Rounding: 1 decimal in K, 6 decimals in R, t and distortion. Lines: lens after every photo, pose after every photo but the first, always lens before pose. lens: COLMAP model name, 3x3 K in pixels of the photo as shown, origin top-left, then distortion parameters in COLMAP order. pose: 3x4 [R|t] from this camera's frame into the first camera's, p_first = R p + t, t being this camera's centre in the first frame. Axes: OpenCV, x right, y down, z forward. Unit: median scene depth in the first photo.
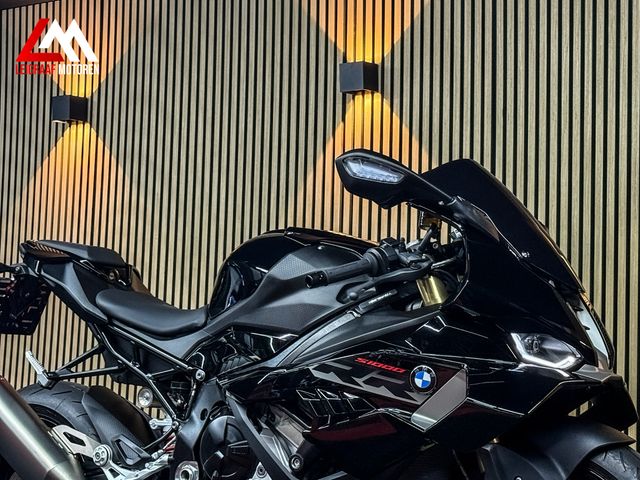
lens RADIAL K [[1383.3, 0, 319.7], [0, 1383.3, 227.5], [0, 0, 1]] dist [0.134675, 0.000000]
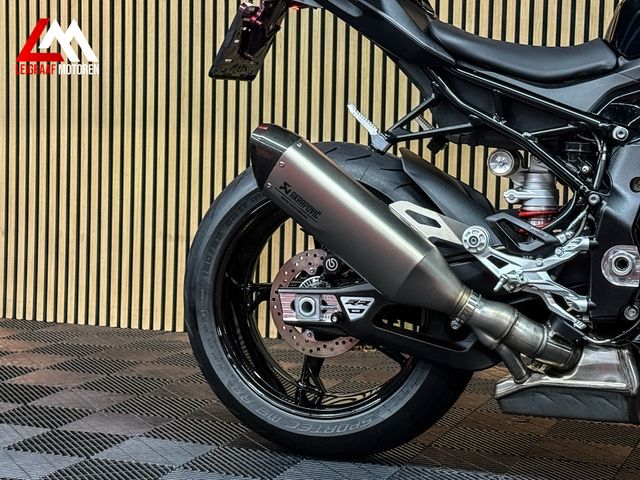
lens RADIAL K [[1383.3, 0, 321.3], [0, 1383.3, 222.6], [0, 0, 1]] dist [0.134675, 0.000000]
pose [[0.967386, -0.033182, 0.251123, -0.311293], [-0.013843, 0.982976, 0.183212, 0.012121], [-0.252927, -0.180713, 0.950458, 0.219558]]
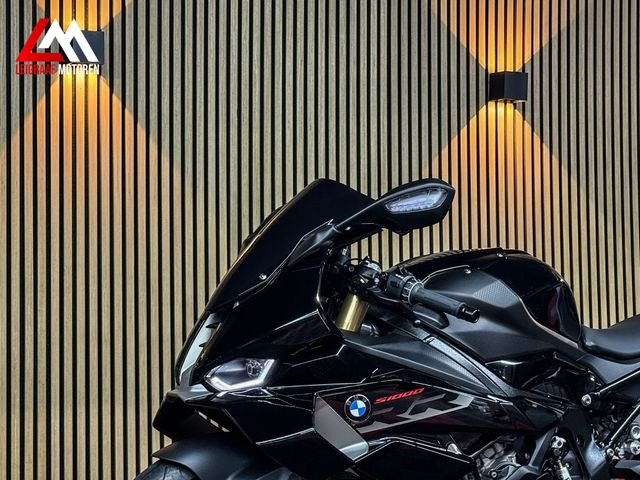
lens RADIAL K [[1369.6, 0, 321.9], [0, 1369.6, 232.4], [0, 0, 1]] dist [0.133003, 0.000000]
pose [[0.481957, 0.028346, 0.875736, -0.693400], [-0.054777, 0.998496, -0.002174, 0.001142], [-0.874481, -0.046923, 0.482785, 0.470411]]
